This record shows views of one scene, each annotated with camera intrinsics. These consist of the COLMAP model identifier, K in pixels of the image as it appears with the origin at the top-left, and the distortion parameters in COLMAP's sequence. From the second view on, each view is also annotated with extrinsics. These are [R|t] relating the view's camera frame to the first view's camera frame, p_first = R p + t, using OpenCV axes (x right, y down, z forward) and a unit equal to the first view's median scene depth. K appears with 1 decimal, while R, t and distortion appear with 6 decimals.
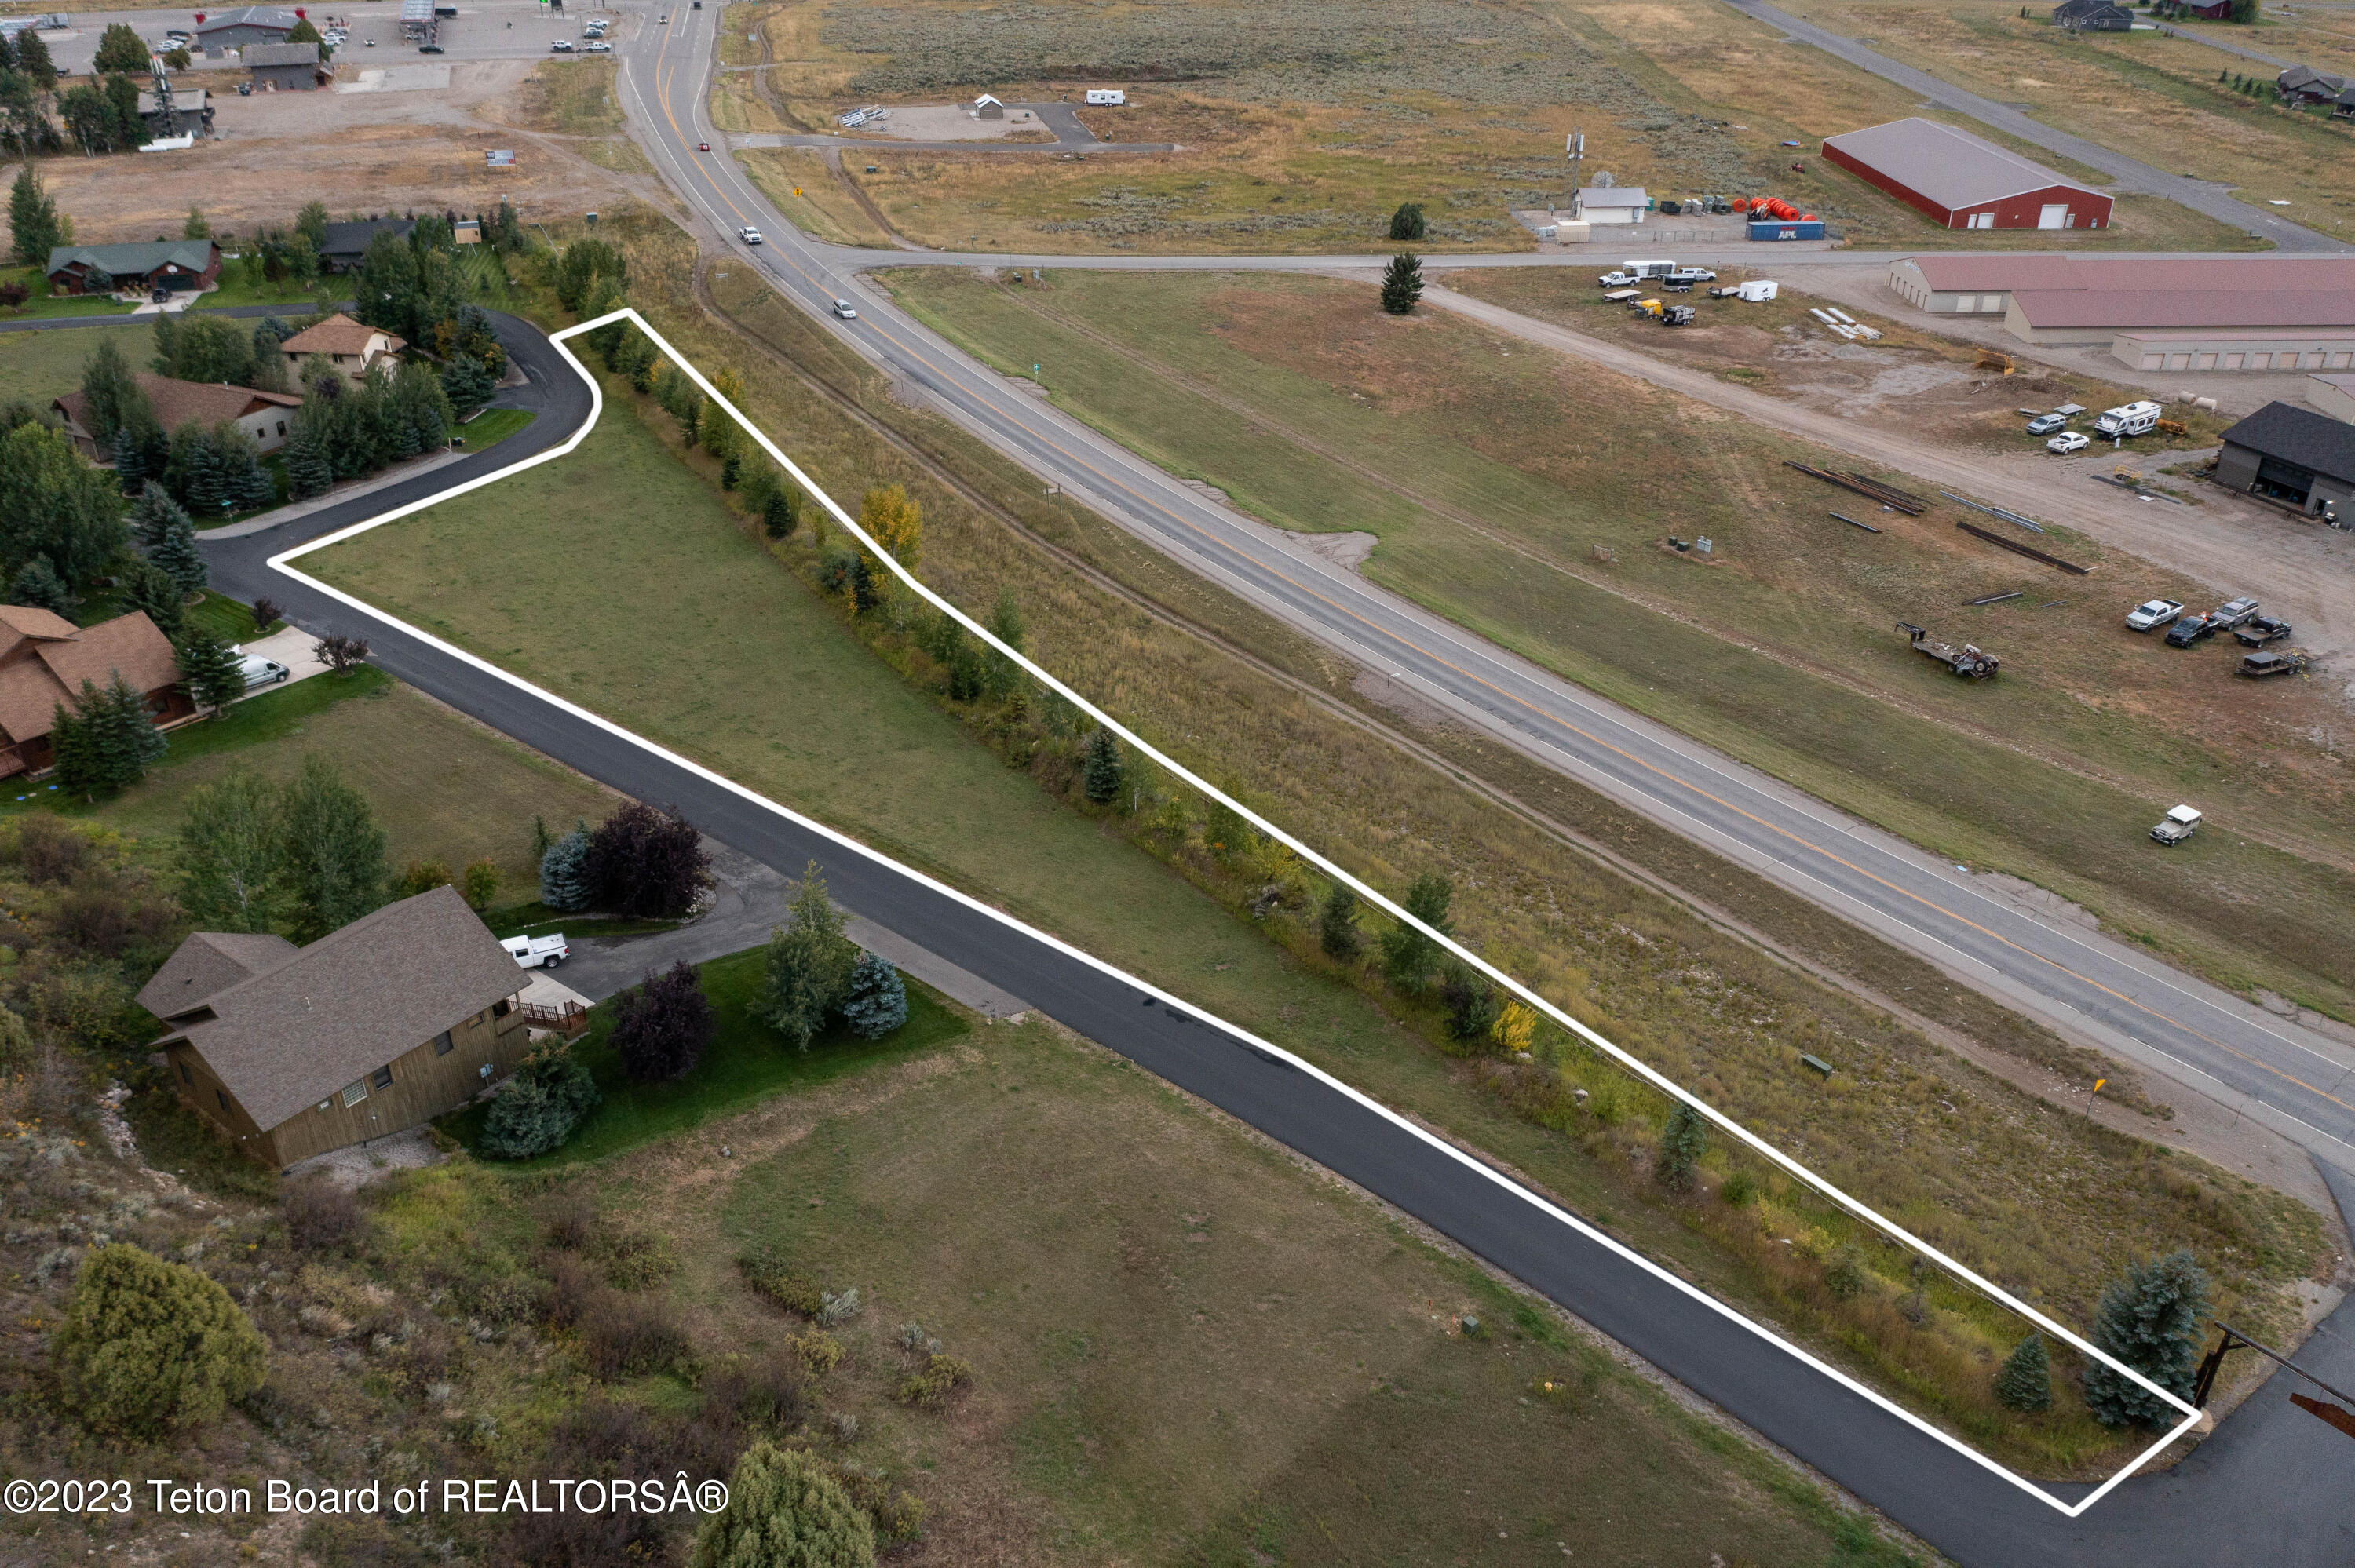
lens RADIAL K [[1865.7, 0, 1177.5], [0, 1865.7, 784.0], [0, 0, 1]] dist [-0.005475, -0.000637]
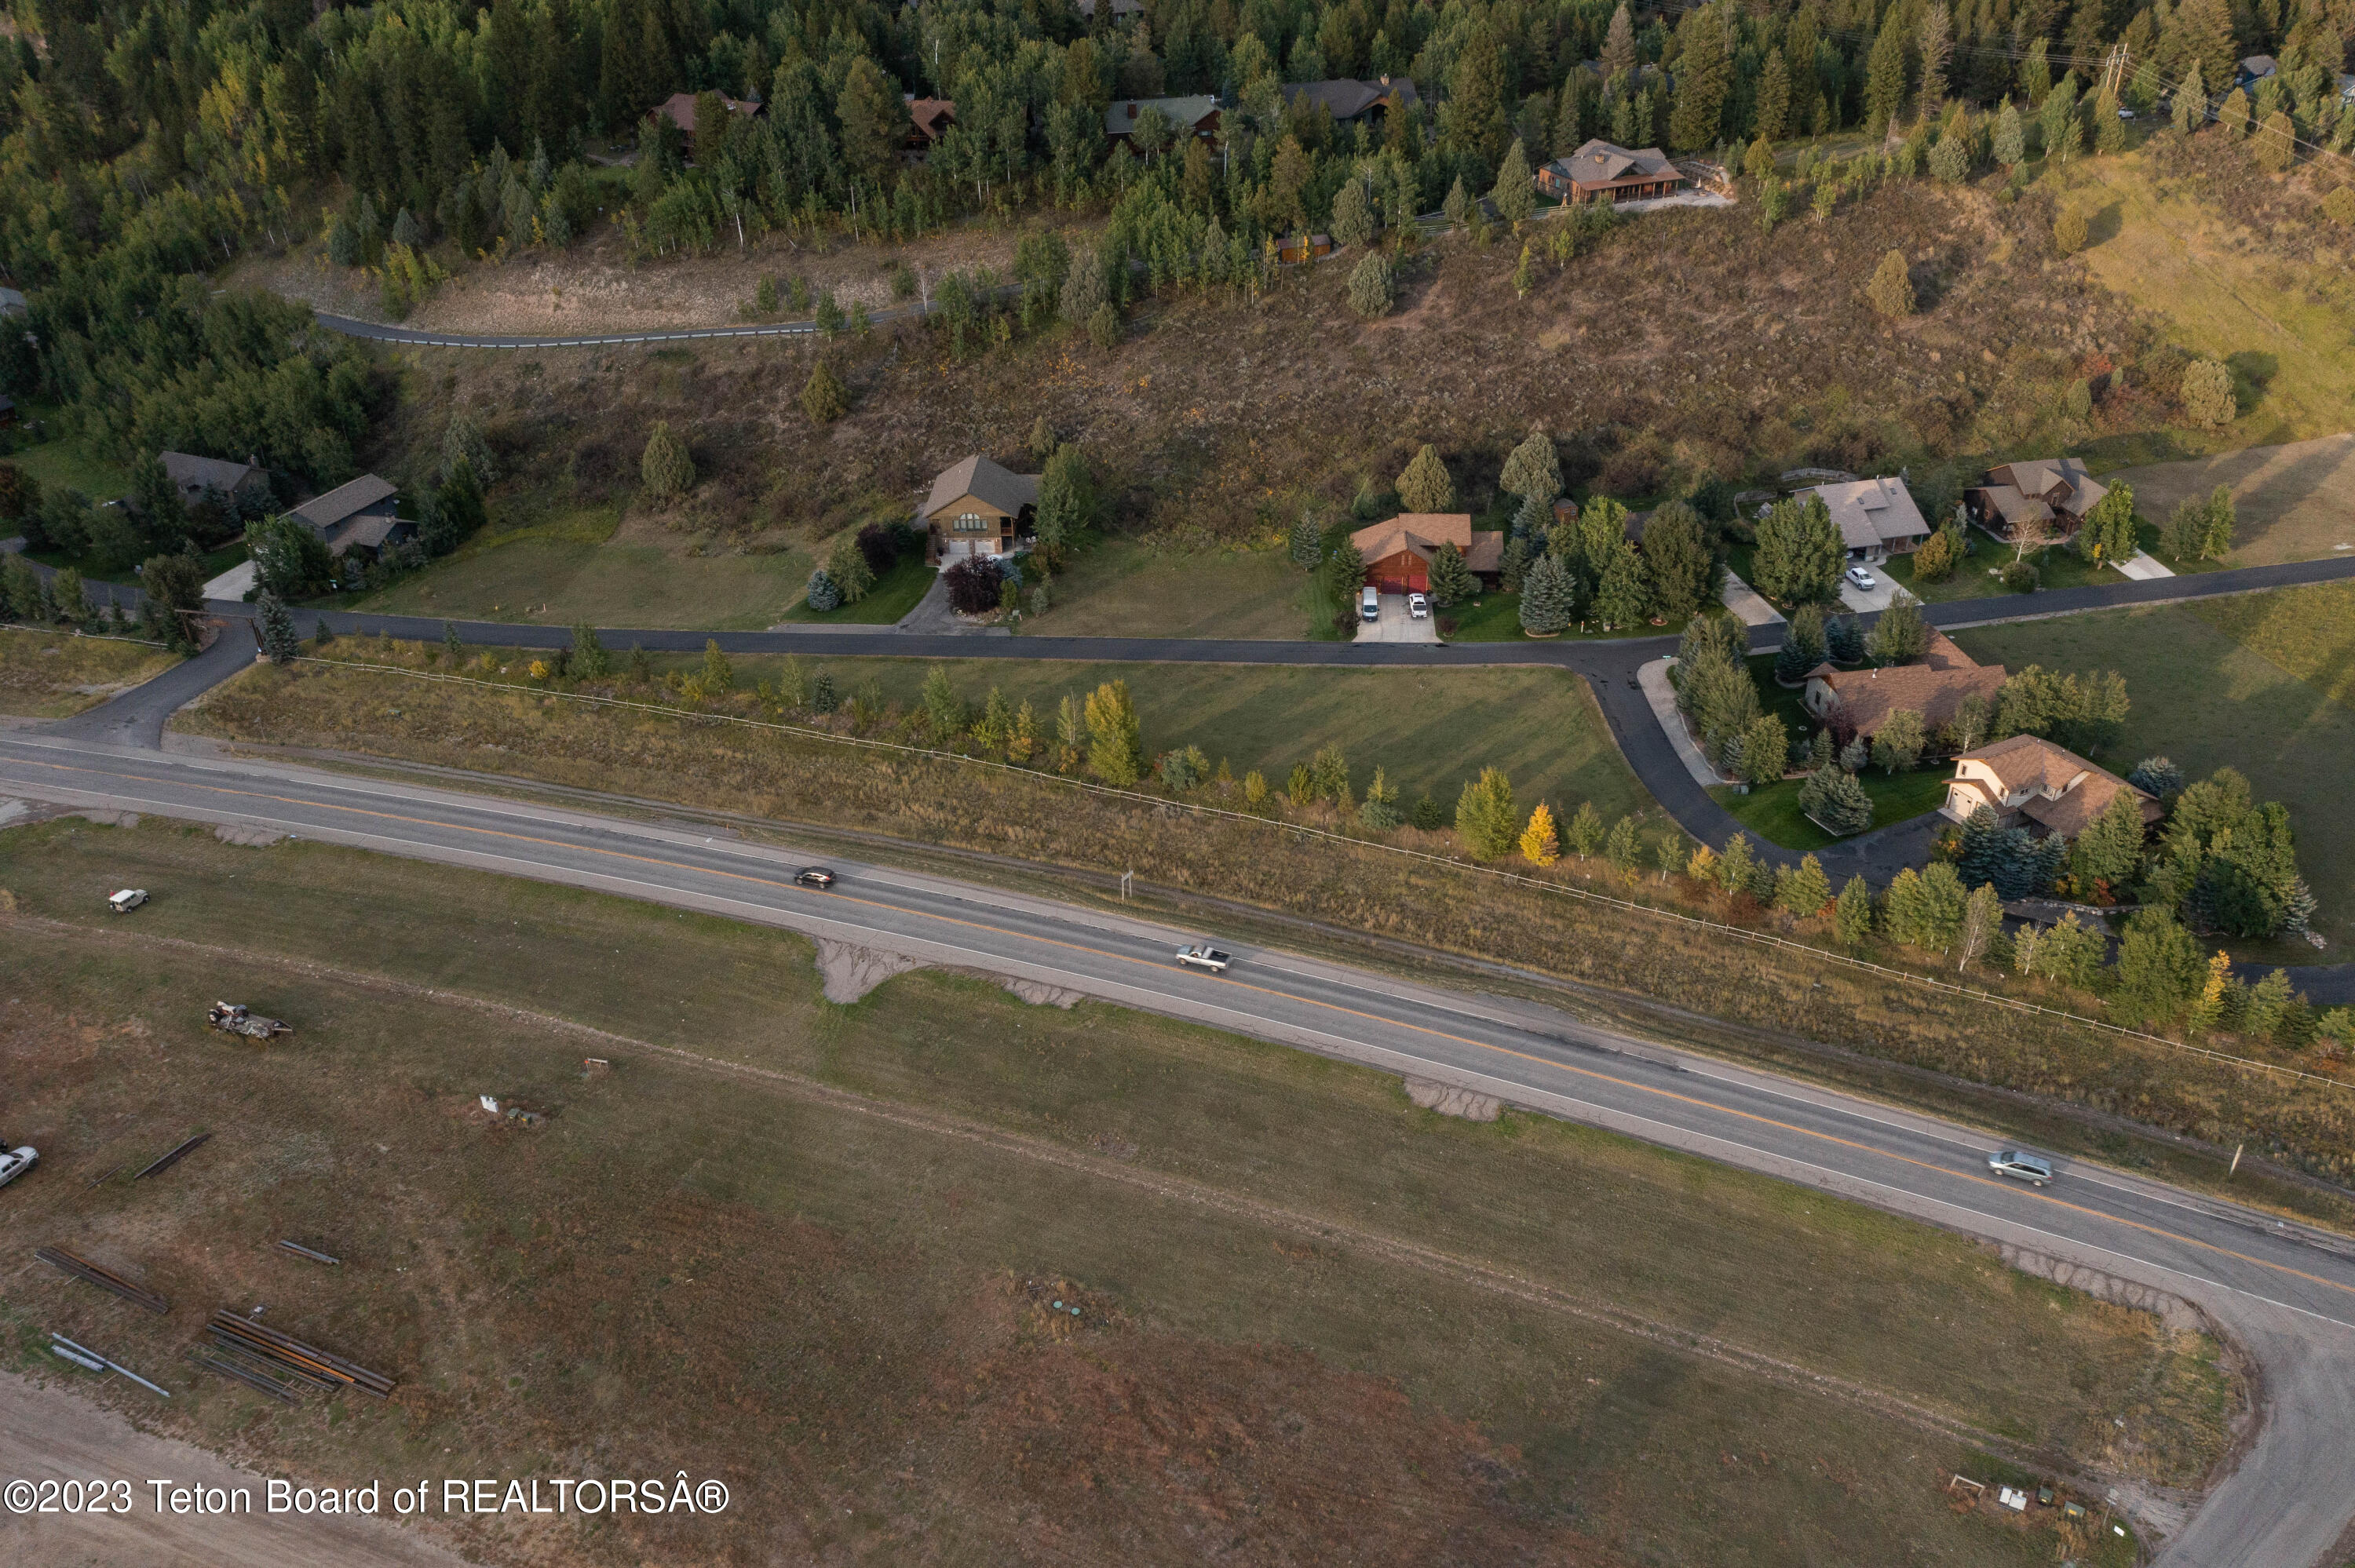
lens RADIAL K [[1865.7, 0, 1177.5], [0, 1865.7, 784.0], [0, 0, 1]] dist [-0.005475, -0.000637]
pose [[-0.819128, 0.287677, -0.496257, 0.419612], [-0.275976, 0.560785, 0.780613, -1.029956], [0.502858, 0.776377, -0.379963, 1.410186]]
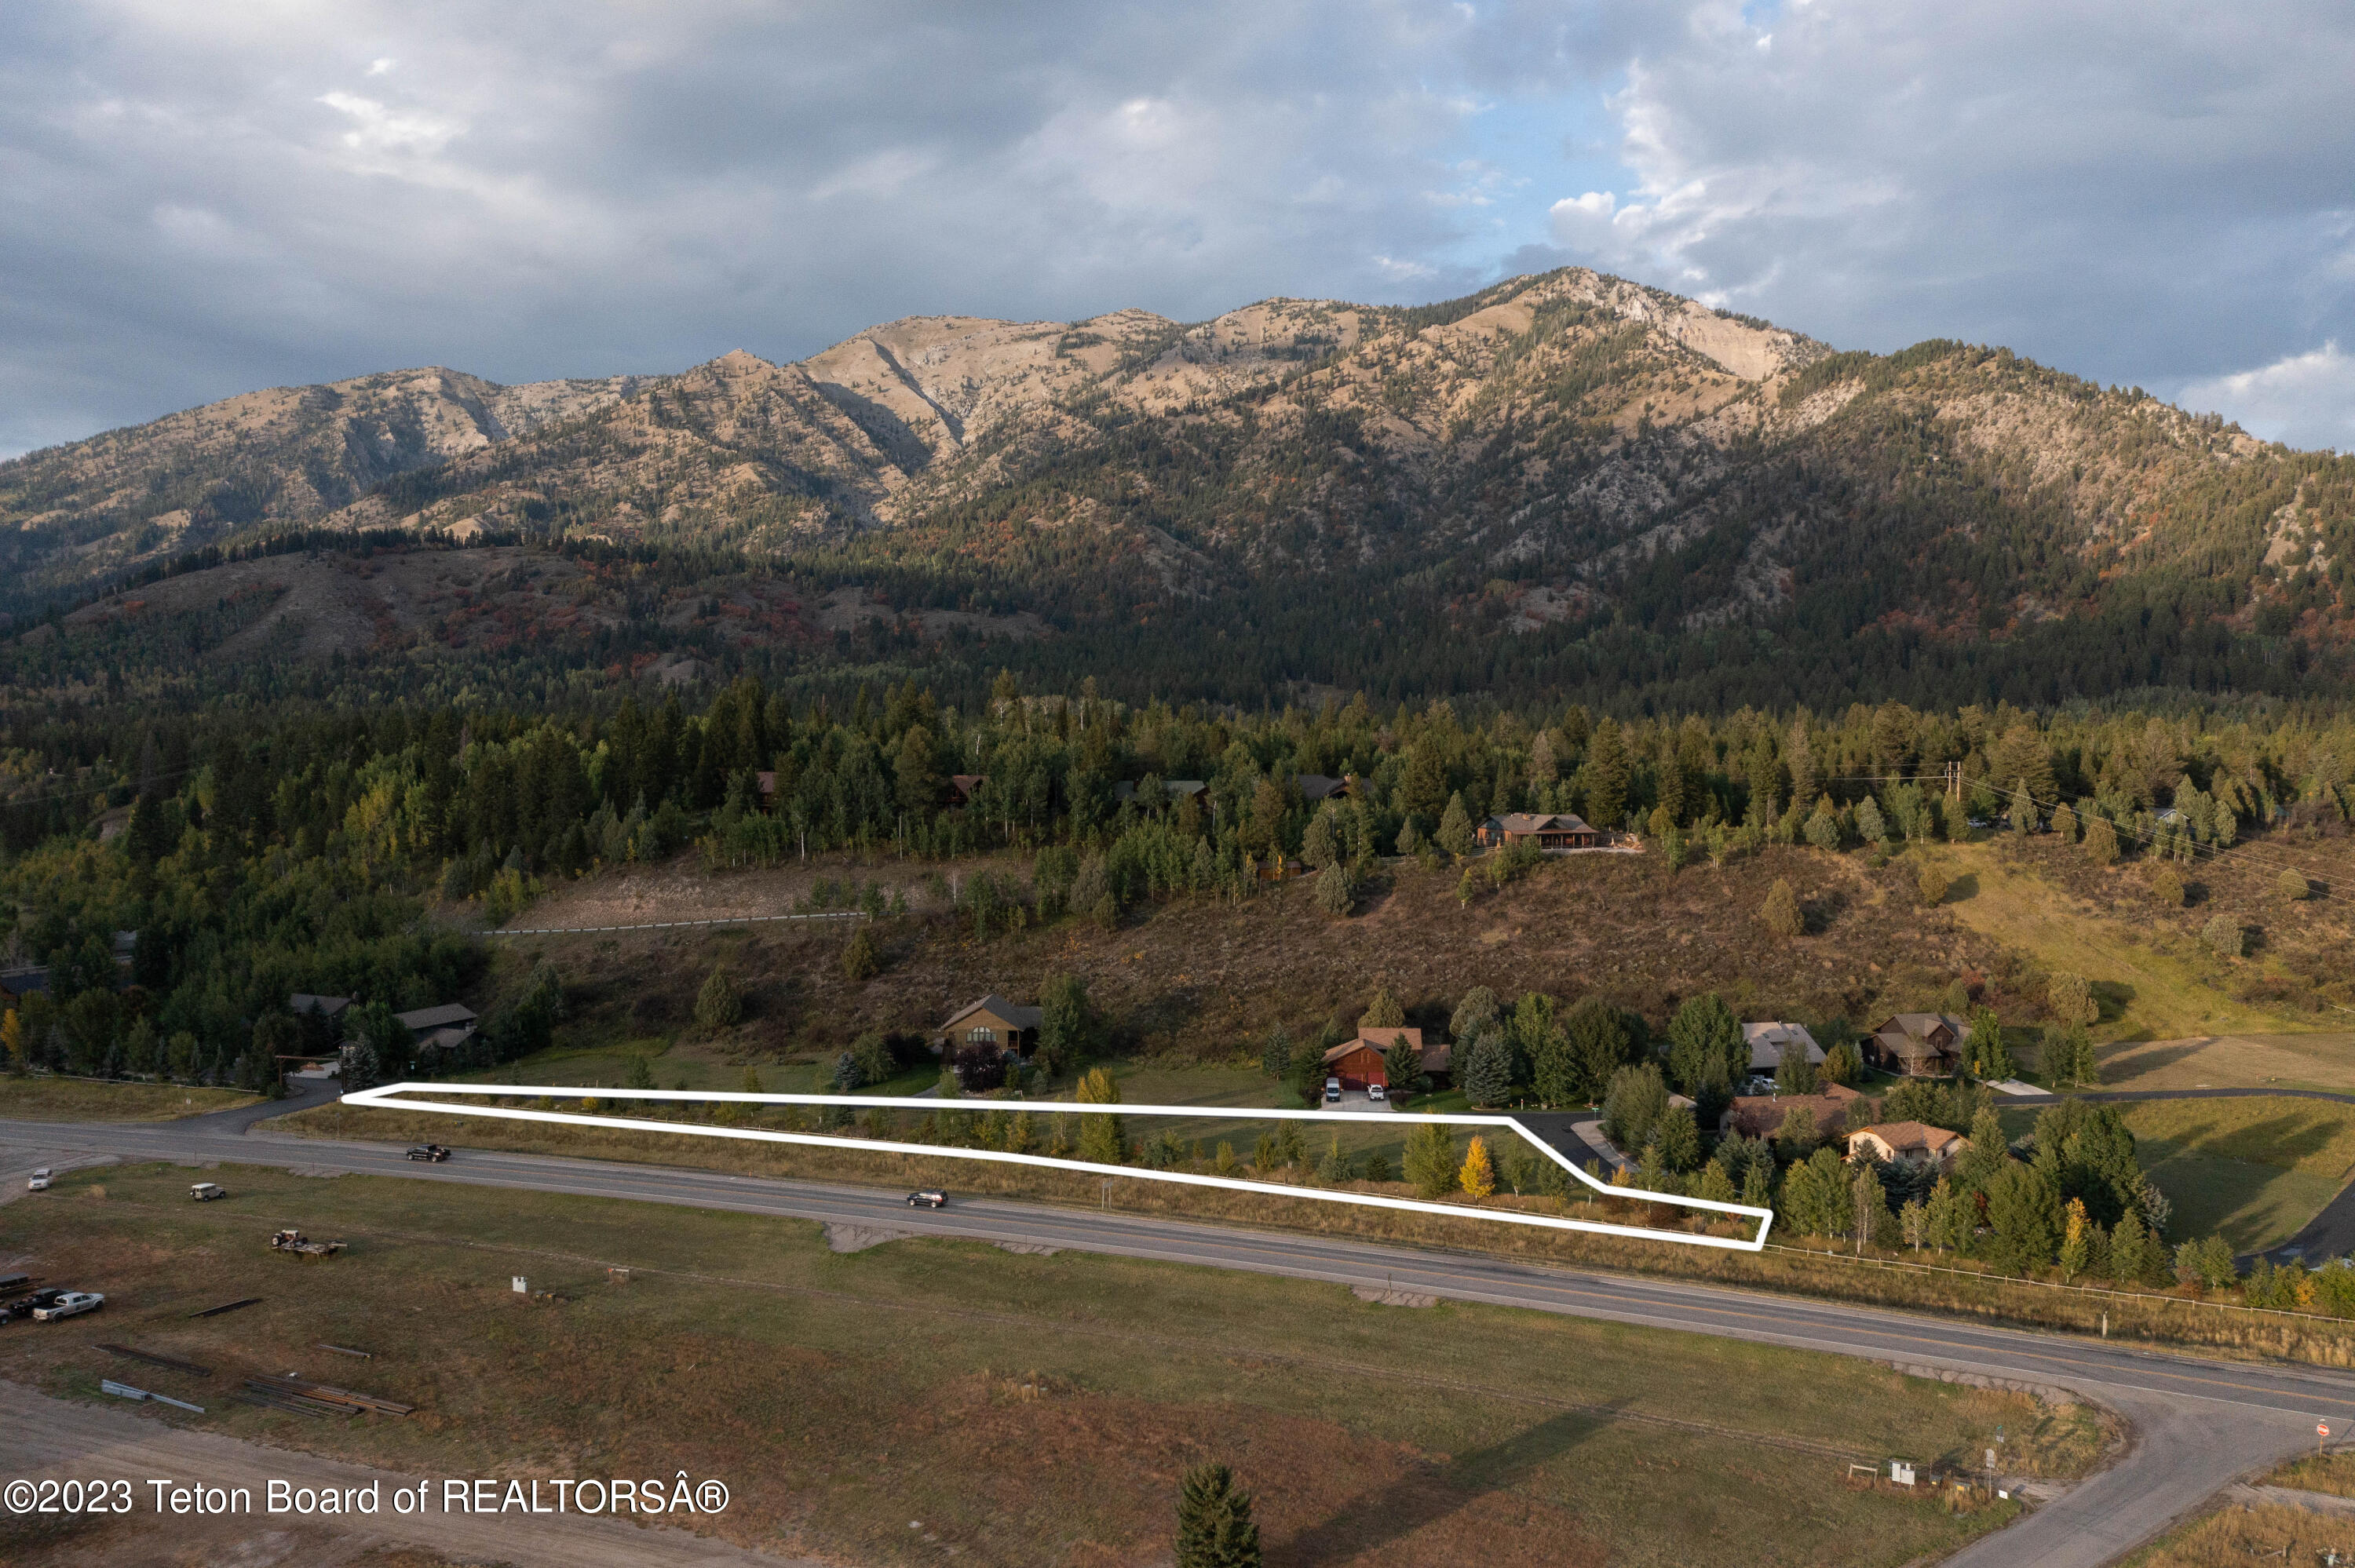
lens RADIAL K [[1865.7, 0, 1177.5], [0, 1865.7, 784.0], [0, 0, 1]] dist [-0.005475, -0.000637]
pose [[-0.823105, -0.007394, -0.567842, 0.569417], [-0.292872, 0.862211, 0.413300, -0.886297], [0.486544, 0.506494, -0.711856, 1.769054]]
